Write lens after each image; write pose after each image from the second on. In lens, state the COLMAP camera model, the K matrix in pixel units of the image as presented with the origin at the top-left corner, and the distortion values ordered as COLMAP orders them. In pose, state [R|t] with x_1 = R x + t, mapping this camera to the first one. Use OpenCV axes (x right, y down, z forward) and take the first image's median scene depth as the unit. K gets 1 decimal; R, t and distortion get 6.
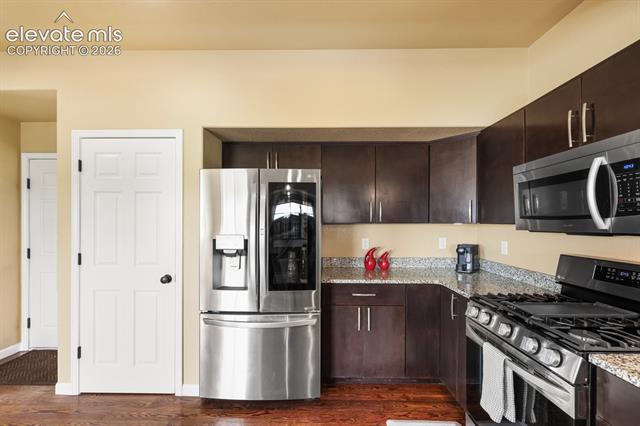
lens RADIAL K [[278.4, 0, 318.6], [0, 278.4, 222.0], [0, 0, 1]] dist [-0.001274, -0.000037]
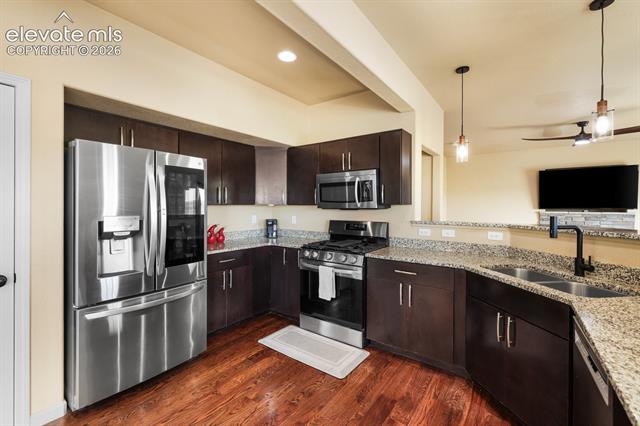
lens RADIAL K [[276.7, 0, 318.4], [0, 276.7, 205.9], [0, 0, 1]] dist [0.001442, 0.000213]
pose [[0.582867, -0.000054, 0.812568, -0.656764], [-0.003147, 0.999992, 0.002324, 0.007080], [-0.812562, -0.003912, 0.582862, -0.079071]]
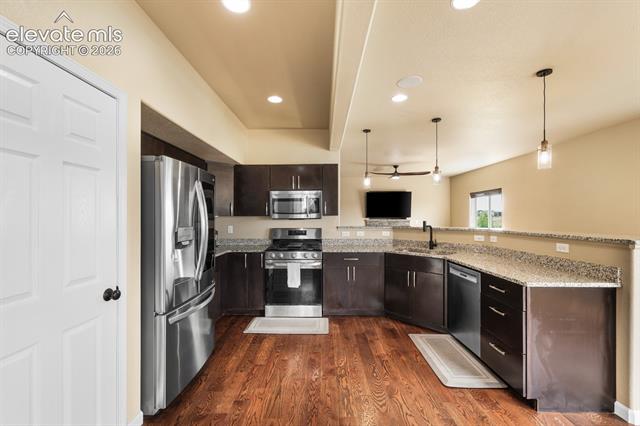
lens RADIAL K [[275.0, 0, 318.2], [0, 275.0, 215.7], [0, 0, 1]] dist [0.000369, 0.000160]
pose [[0.008181, -0.000241, 0.999967, -1.268073], [0.001816, 0.999998, 0.000227, 0.004520], [-0.999965, 0.001814, 0.008182, 0.475888]]
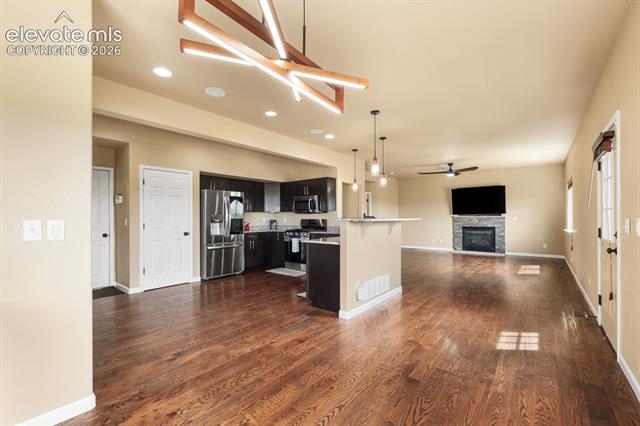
lens RADIAL K [[275.0, 0, 318.2], [0, 275.0, 215.7], [0, 0, 1]] dist [0.000369, 0.000160]
pose [[0.615501, -0.000341, 0.788136, -1.724329], [0.004962, 0.999982, -0.003442, 0.066508], [-0.788121, 0.006029, 0.615491, -1.334945]]
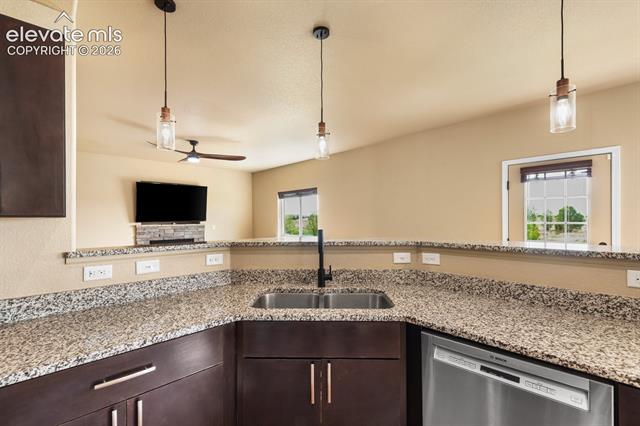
lens RADIAL K [[276.9, 0, 317.1], [0, 276.9, 219.6], [0, 0, 1]] dist [-0.001551, -0.000088]
pose [[-0.697641, -0.000217, 0.716447, -0.105694], [0.002787, 0.999992, 0.003017, 0.009083], [-0.716442, 0.004102, -0.697635, 0.380296]]
